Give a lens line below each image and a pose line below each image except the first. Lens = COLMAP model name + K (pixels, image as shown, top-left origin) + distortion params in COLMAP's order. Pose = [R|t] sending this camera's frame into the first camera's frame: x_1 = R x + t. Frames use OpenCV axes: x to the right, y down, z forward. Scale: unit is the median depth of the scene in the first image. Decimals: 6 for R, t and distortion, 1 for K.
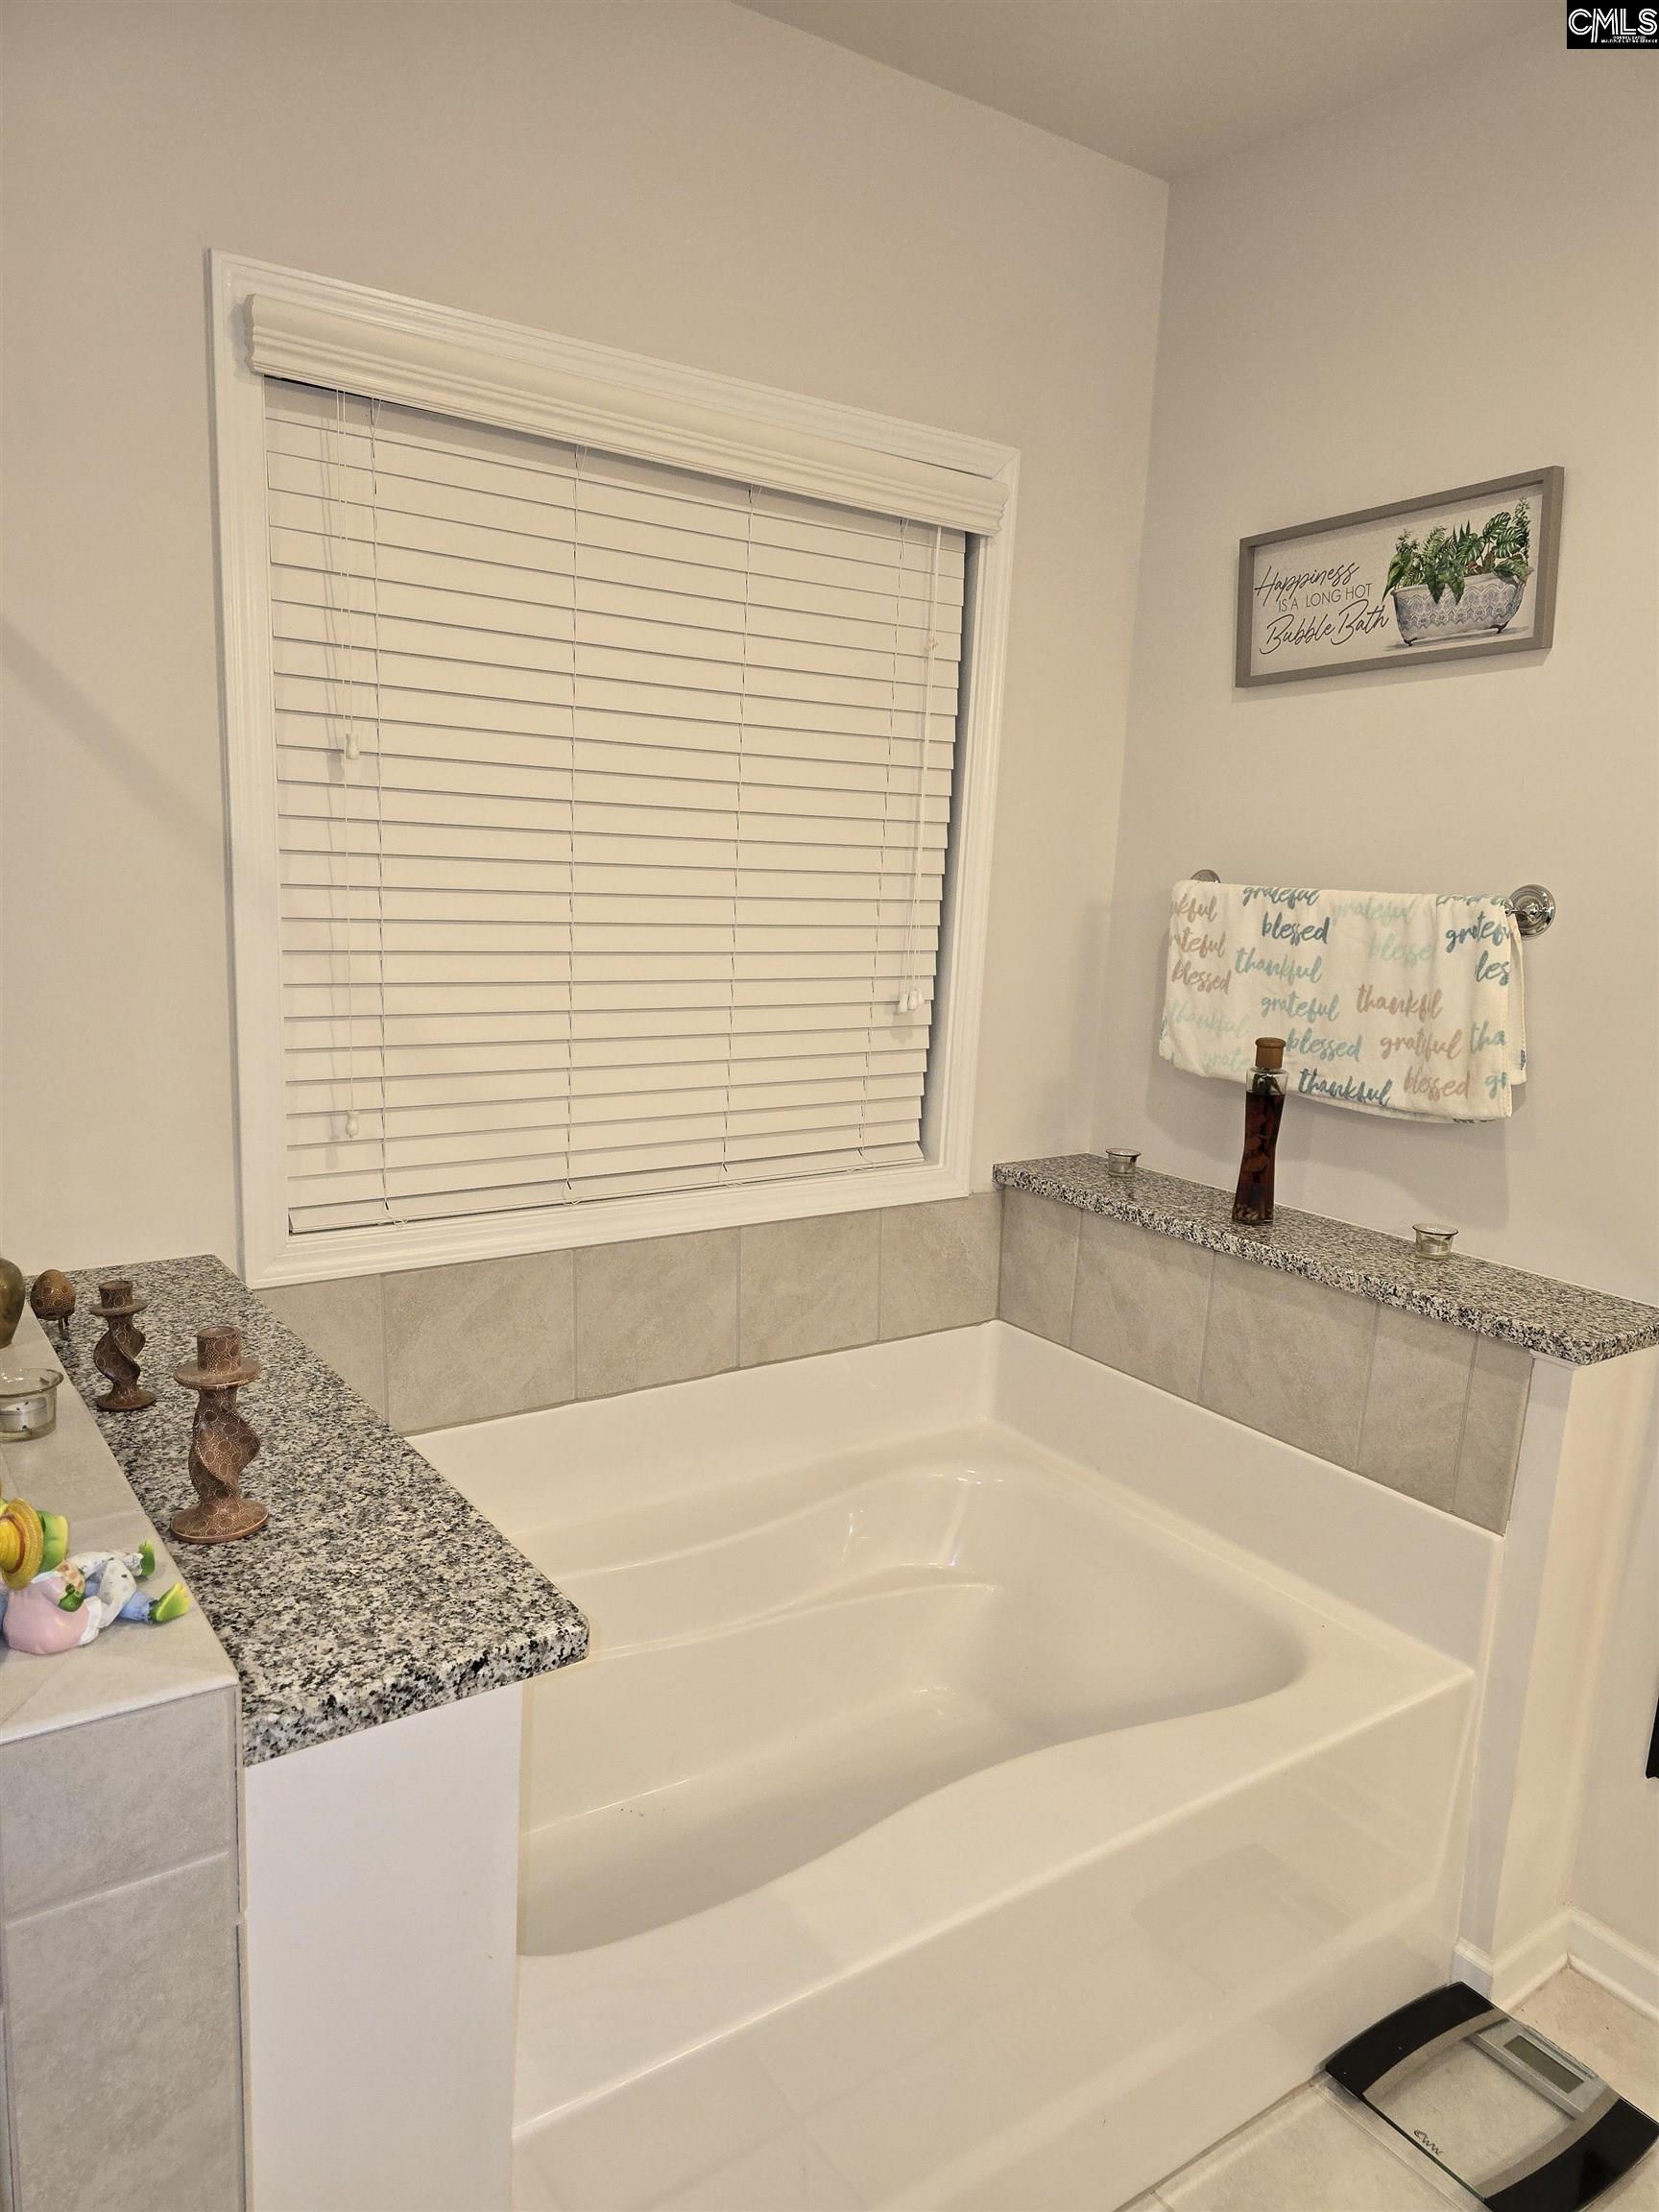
lens RADIAL K [[1496.8, 0, 821.4], [0, 1496.8, 1144.9], [0, 0, 1]] dist [0.063699, -0.110141]
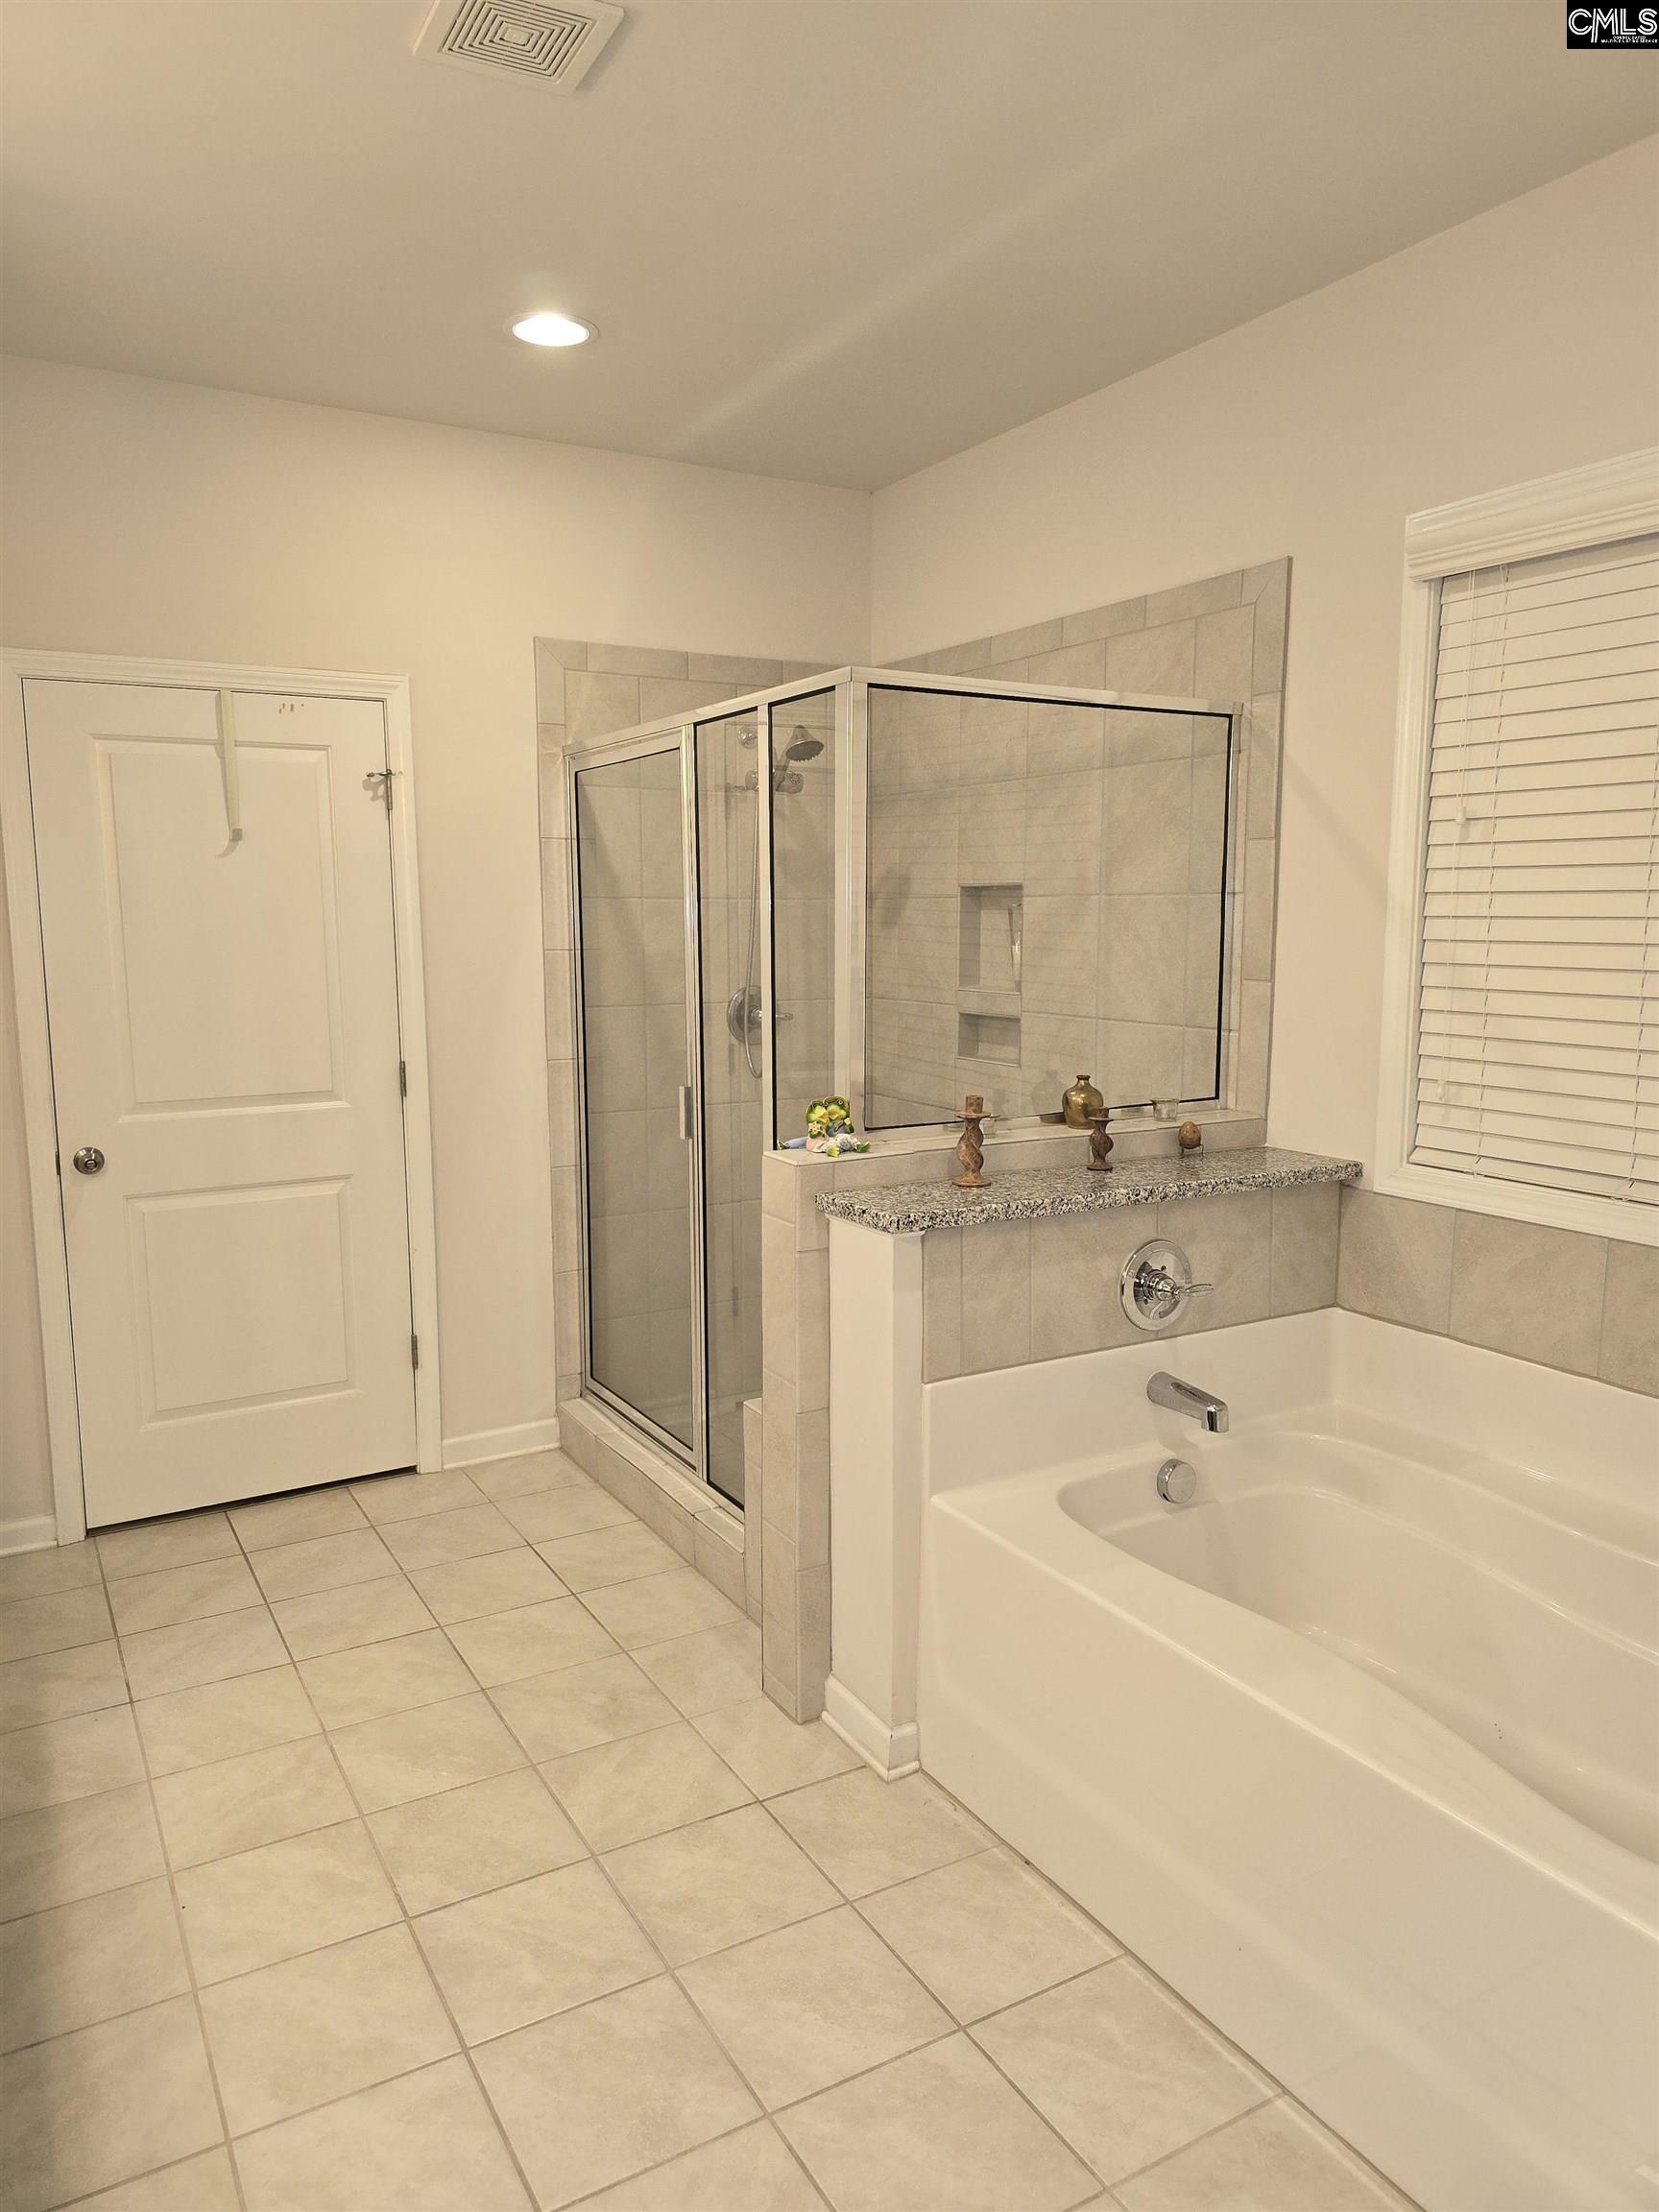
lens RADIAL K [[1496.8, 0, 821.4], [0, 1496.8, 1144.9], [0, 0, 1]] dist [0.063699, -0.110141]
pose [[-0.111776, 0.102713, -0.988411, 1.099121], [-0.198941, 0.972195, 0.123526, -0.021967], [0.973616, 0.210443, -0.088234, 0.577709]]
